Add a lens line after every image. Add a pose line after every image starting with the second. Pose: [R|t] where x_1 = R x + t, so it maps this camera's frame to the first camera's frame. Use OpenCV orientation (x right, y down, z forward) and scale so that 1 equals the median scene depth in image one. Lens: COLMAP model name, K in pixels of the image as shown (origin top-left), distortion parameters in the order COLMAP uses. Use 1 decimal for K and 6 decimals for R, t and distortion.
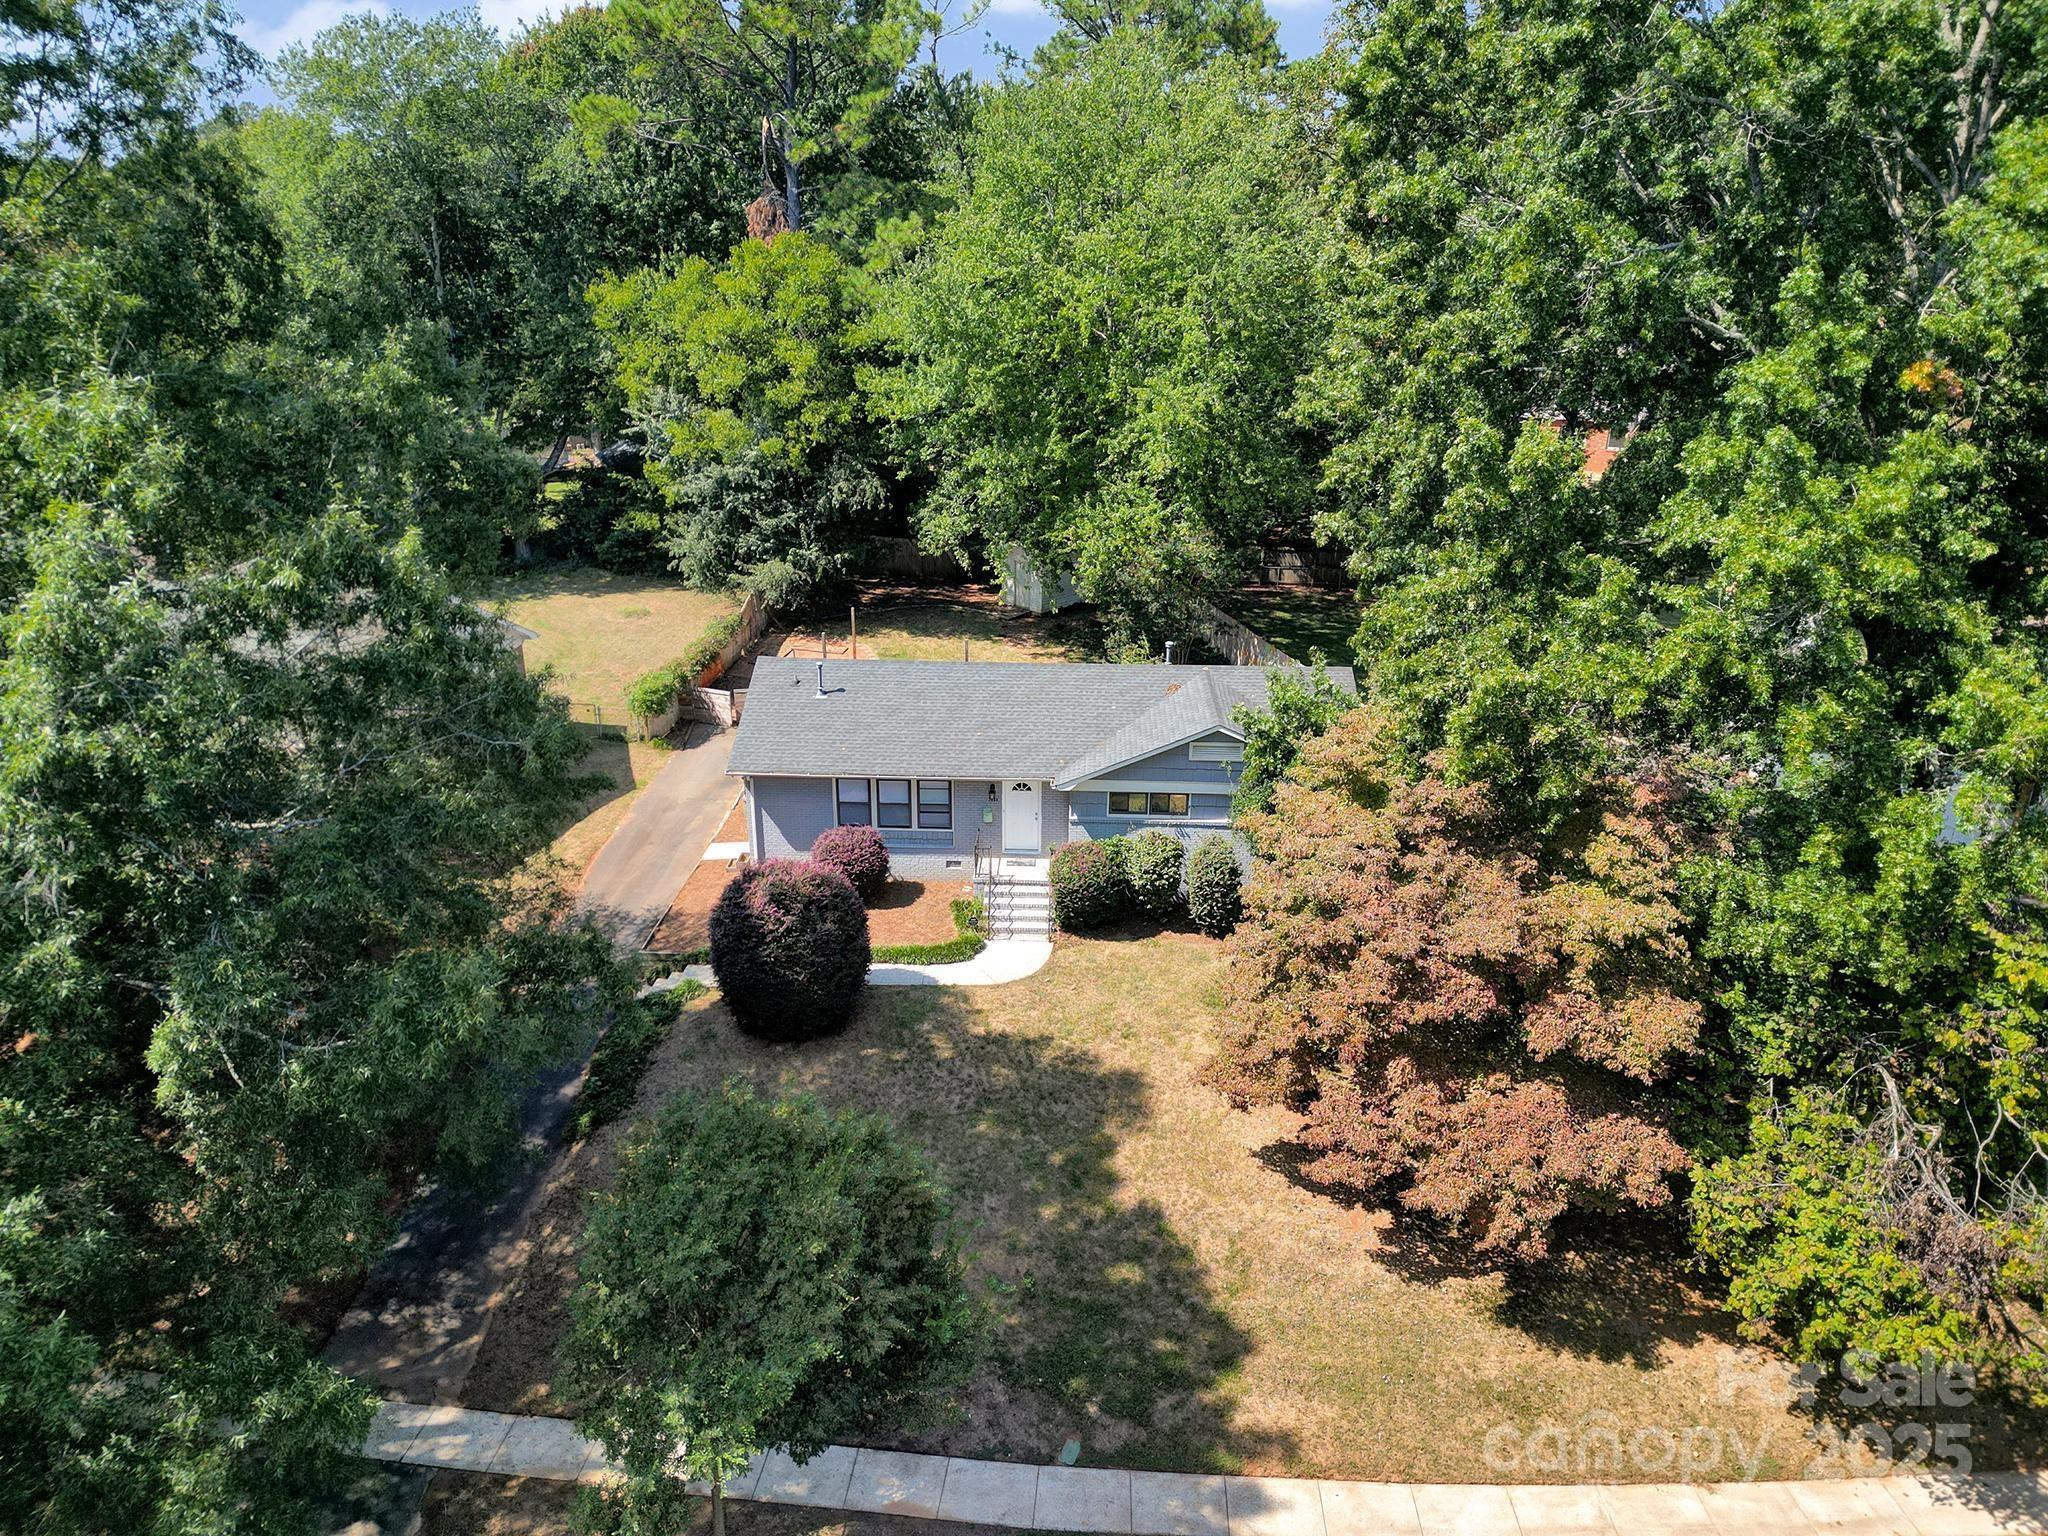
lens RADIAL K [[1483.5, 0, 1010.9], [0, 1483.5, 735.7], [0, 0, 1]] dist [0.028487, -0.005230]
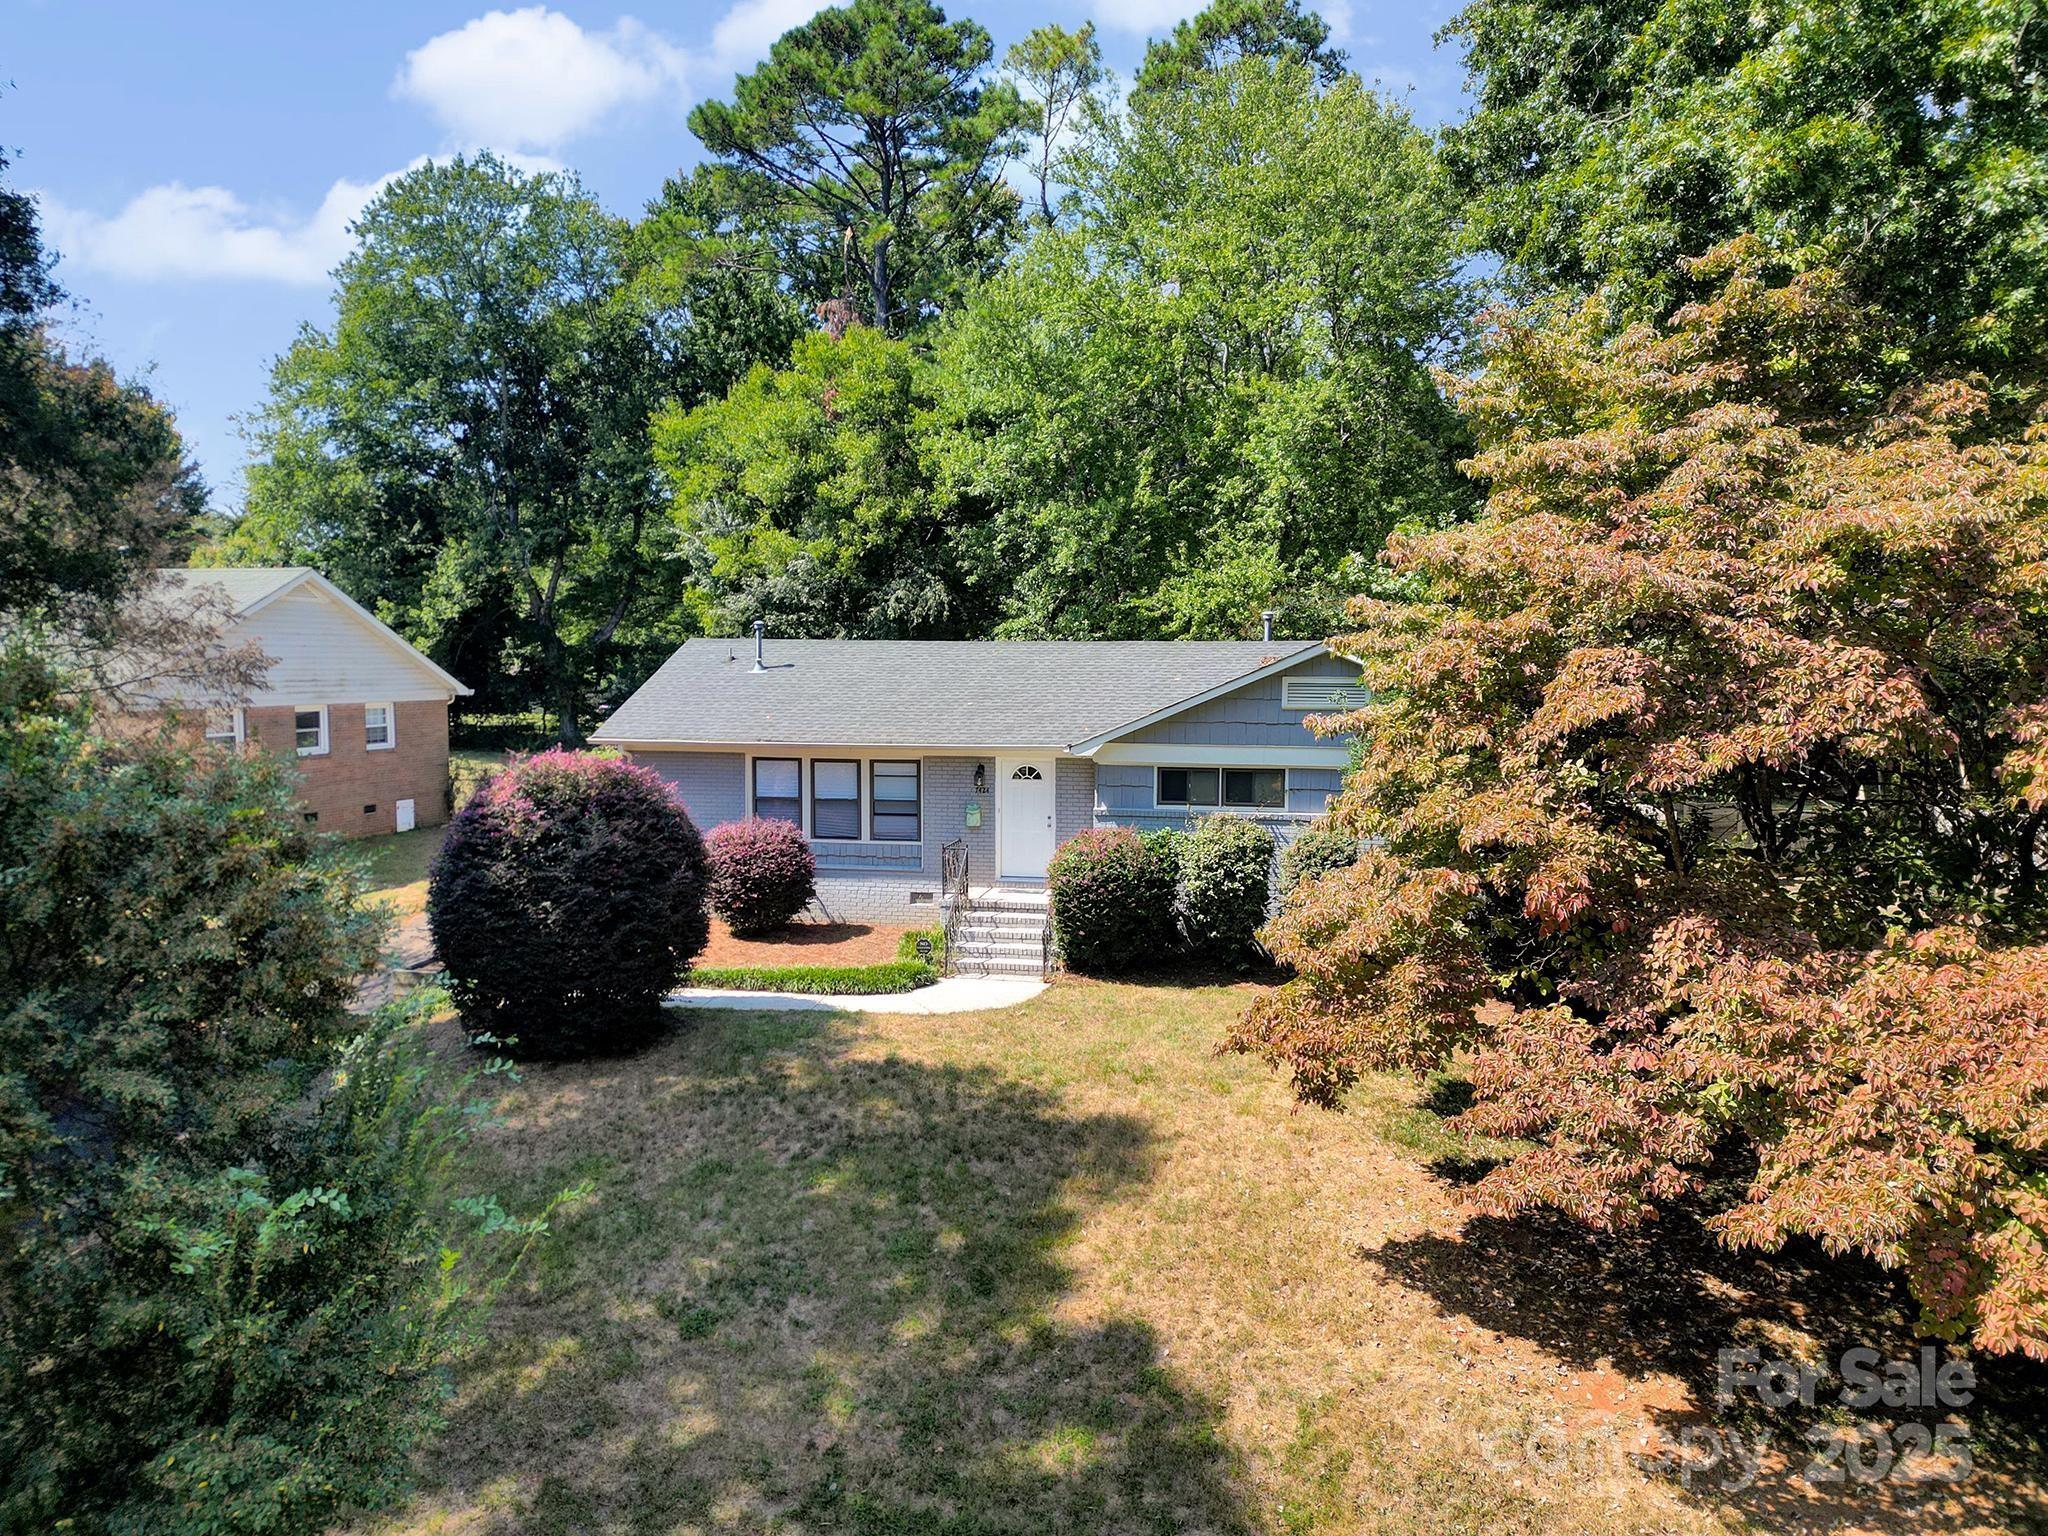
lens RADIAL K [[1483.5, 0, 1010.9], [0, 1483.5, 735.7], [0, 0, 1]] dist [0.028487, -0.005230]
pose [[0.991226, 0.007511, -0.131965, 0.111985], [-0.043452, 0.961411, -0.271663, 0.254543], [0.124832, 0.275014, 0.953302, 0.486106]]
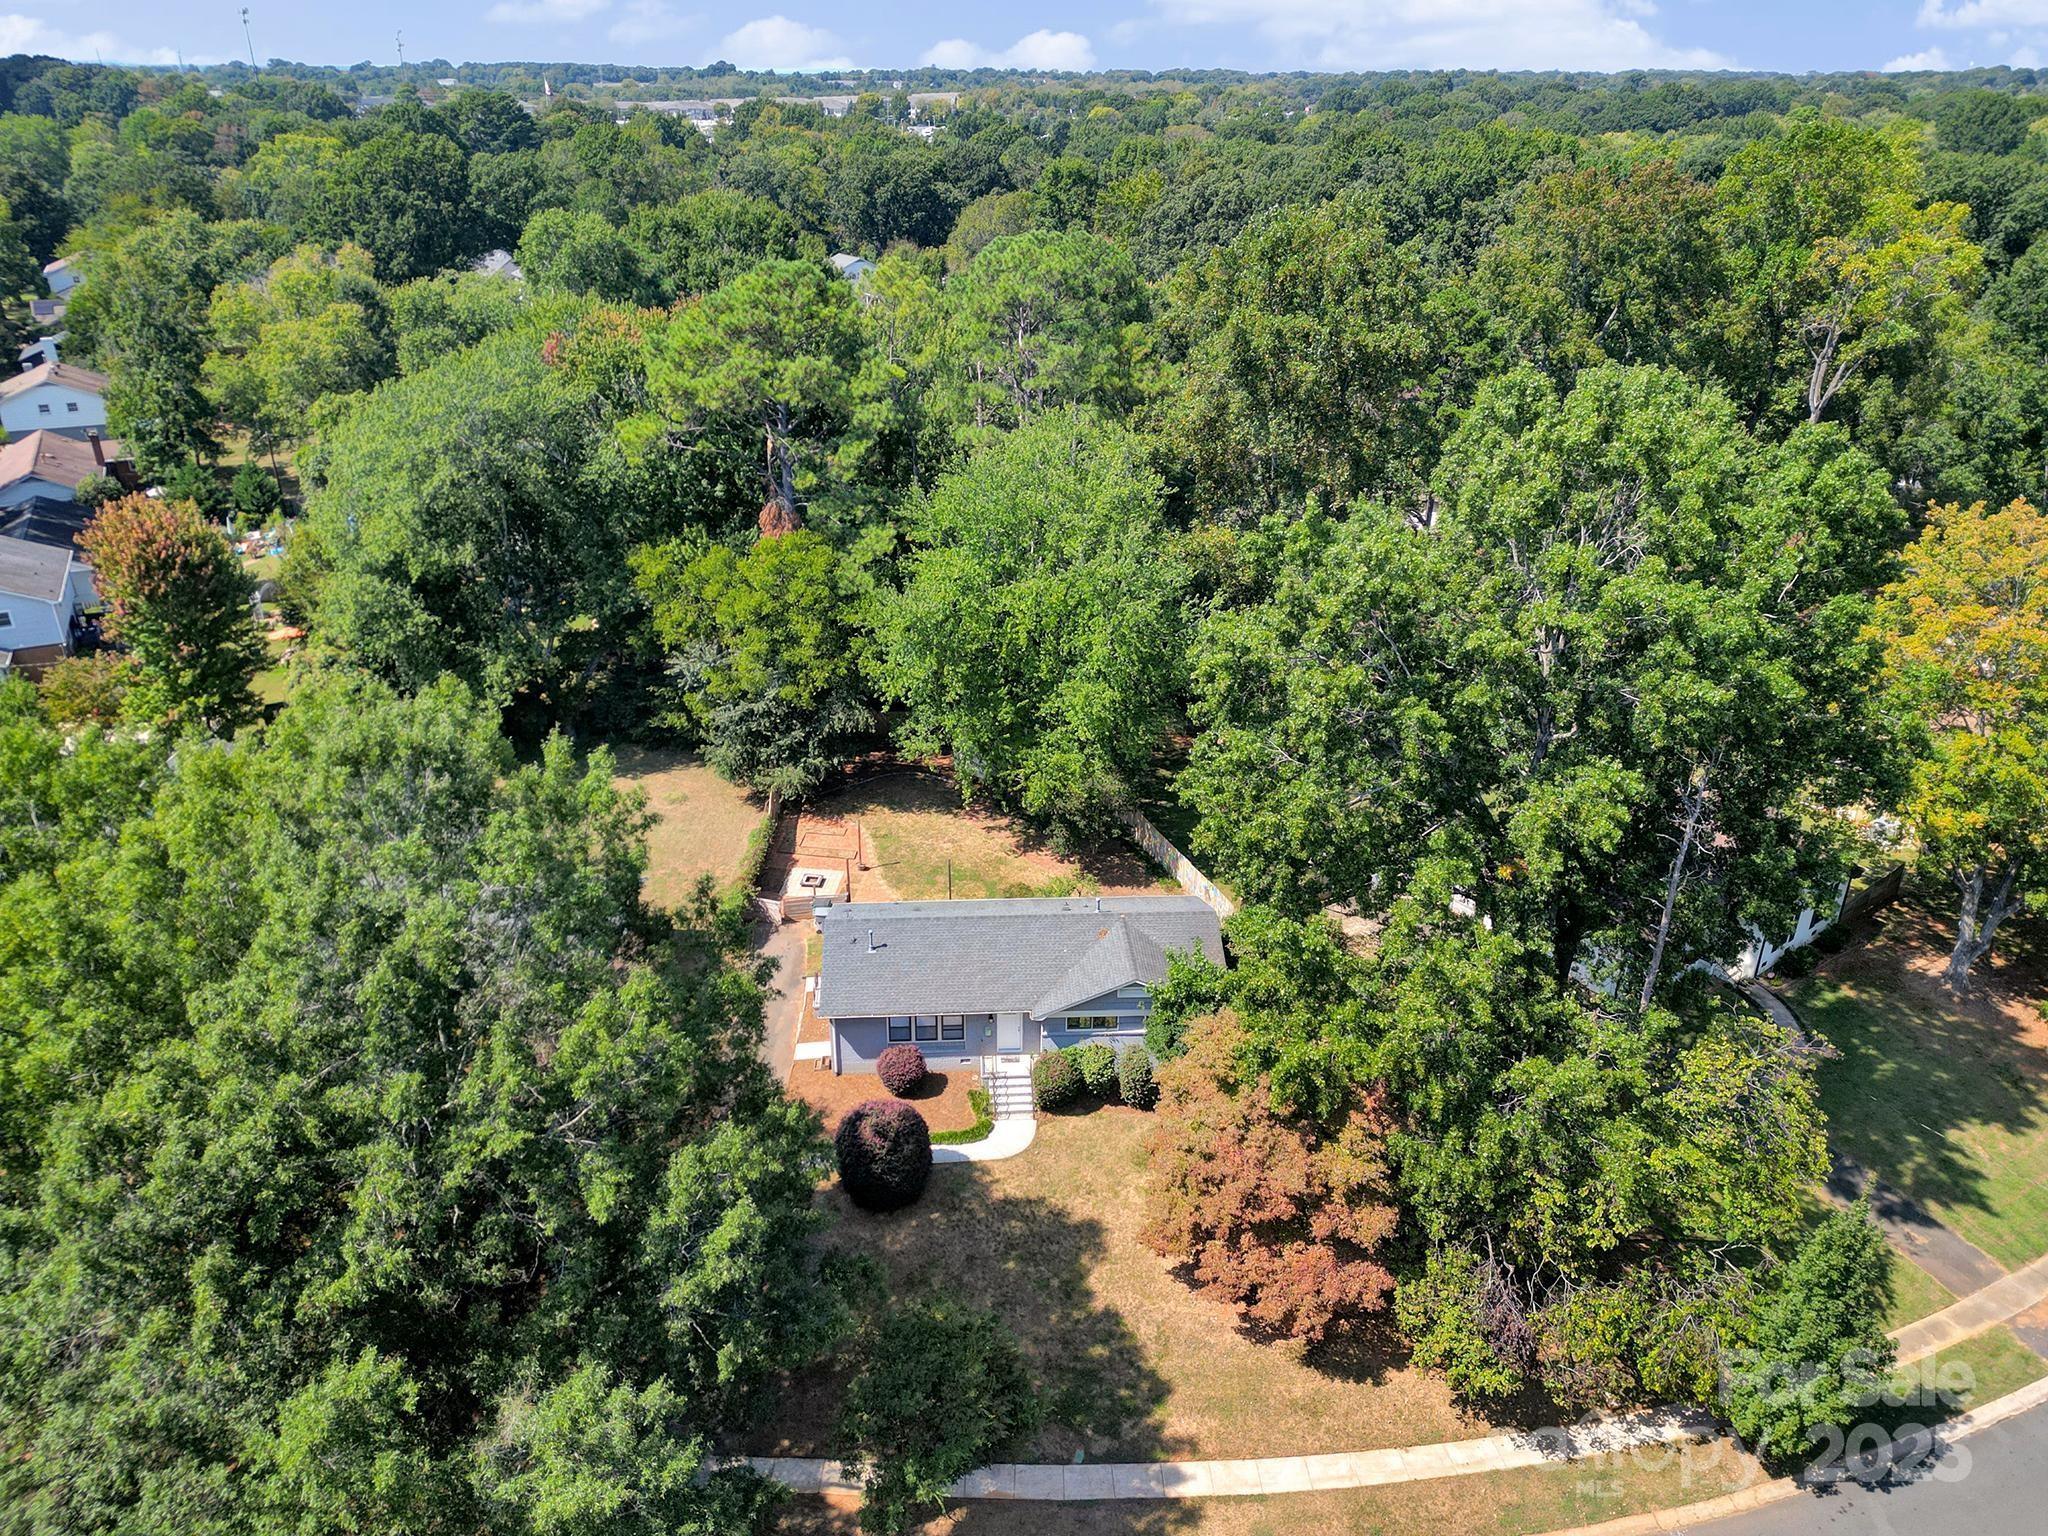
lens RADIAL K [[1450.9, 0, 1024.0], [0, 1450.9, 768.0], [0, 0, 1]] dist [0.024932, -0.000179]
pose [[0.995445, -0.039449, 0.086796, -0.129473], [0.032158, 0.995959, 0.083853, -0.453437], [-0.089753, -0.080680, 0.992691, -0.629097]]
